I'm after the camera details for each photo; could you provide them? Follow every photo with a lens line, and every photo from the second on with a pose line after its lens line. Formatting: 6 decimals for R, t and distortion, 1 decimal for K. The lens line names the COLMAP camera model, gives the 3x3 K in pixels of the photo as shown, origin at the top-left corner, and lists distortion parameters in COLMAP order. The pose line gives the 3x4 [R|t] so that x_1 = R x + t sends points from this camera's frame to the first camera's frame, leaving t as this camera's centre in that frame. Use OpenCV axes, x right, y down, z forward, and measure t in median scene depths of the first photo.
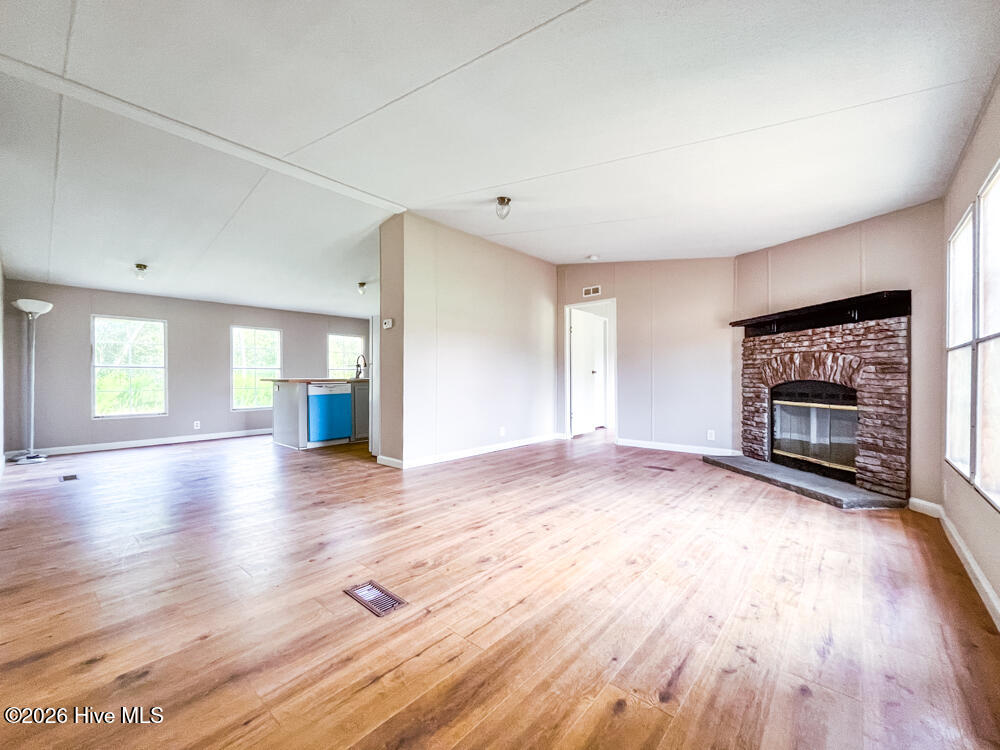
lens RADIAL K [[417.5, 0, 483.8], [0, 417.5, 383.2], [0, 0, 1]] dist [-0.000660, -0.000073]
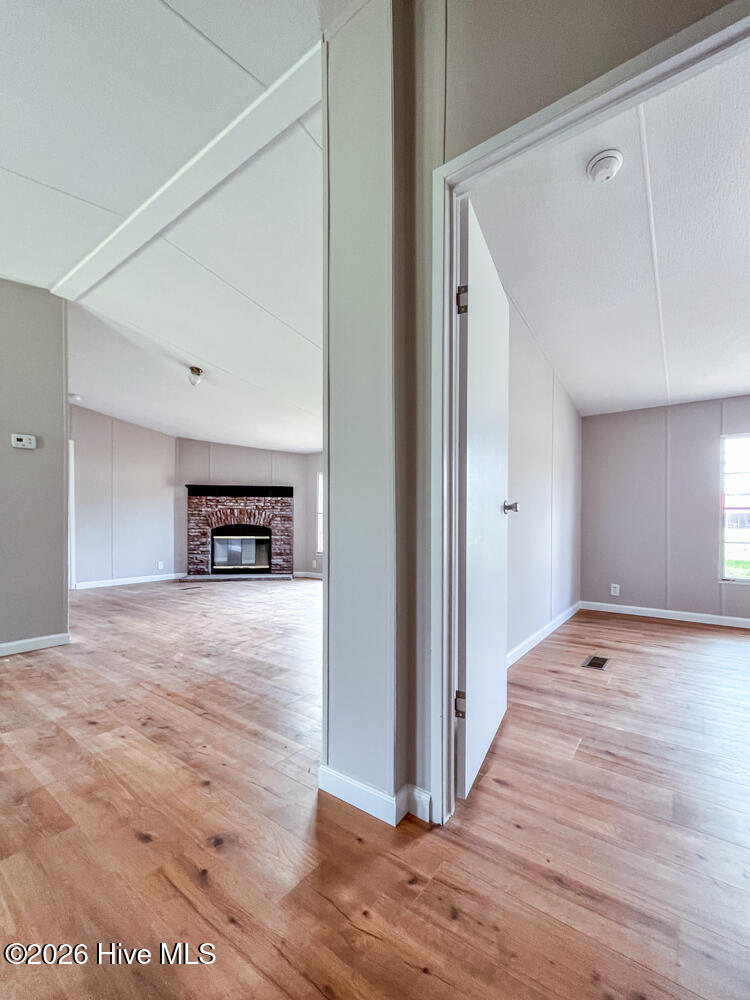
lens RADIAL K [[417.5, 0, 377.6], [0, 417.5, 524.9], [0, 0, 1]] dist [-0.000660, -0.000073]
pose [[-0.102370, -0.002901, 0.994742, -1.179394], [0.008644, 0.999955, 0.003806, -0.005910], [-0.994709, 0.008988, -0.102340, 0.618231]]
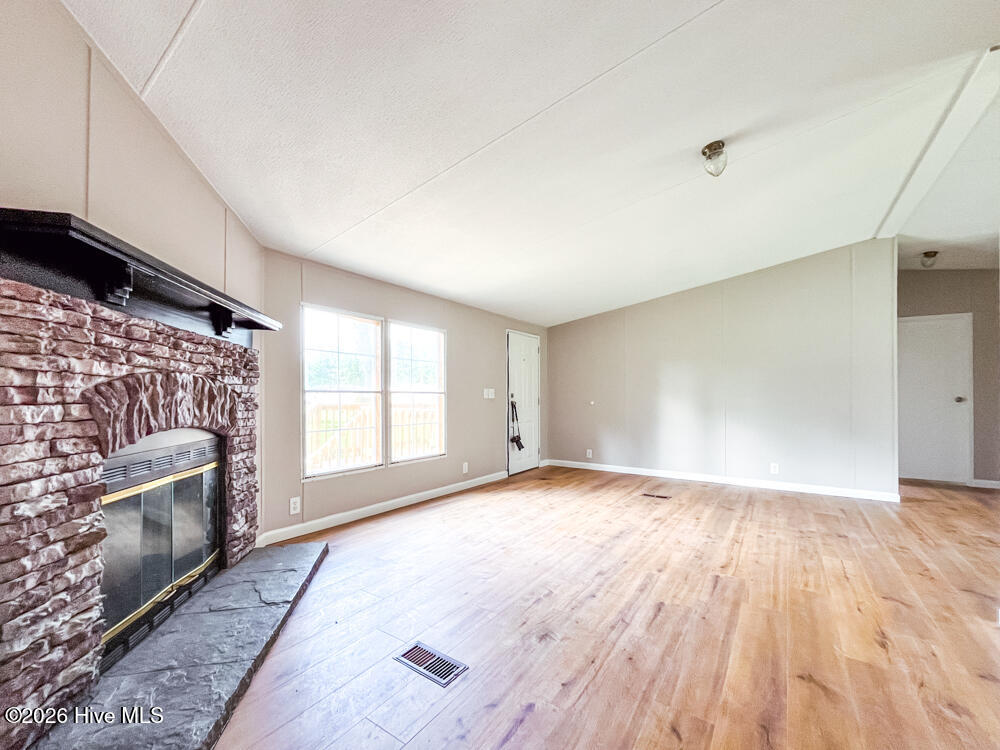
lens RADIAL K [[410.1, 0, 501.1], [0, 410.1, 395.3], [0, 0, 1]] dist [-0.000529, -0.000103]
pose [[-0.991558, 0.005260, -0.129558, 0.473490], [0.004991, 0.999985, 0.002401, -0.050804], [0.129569, 0.001734, -0.991569, 1.617276]]
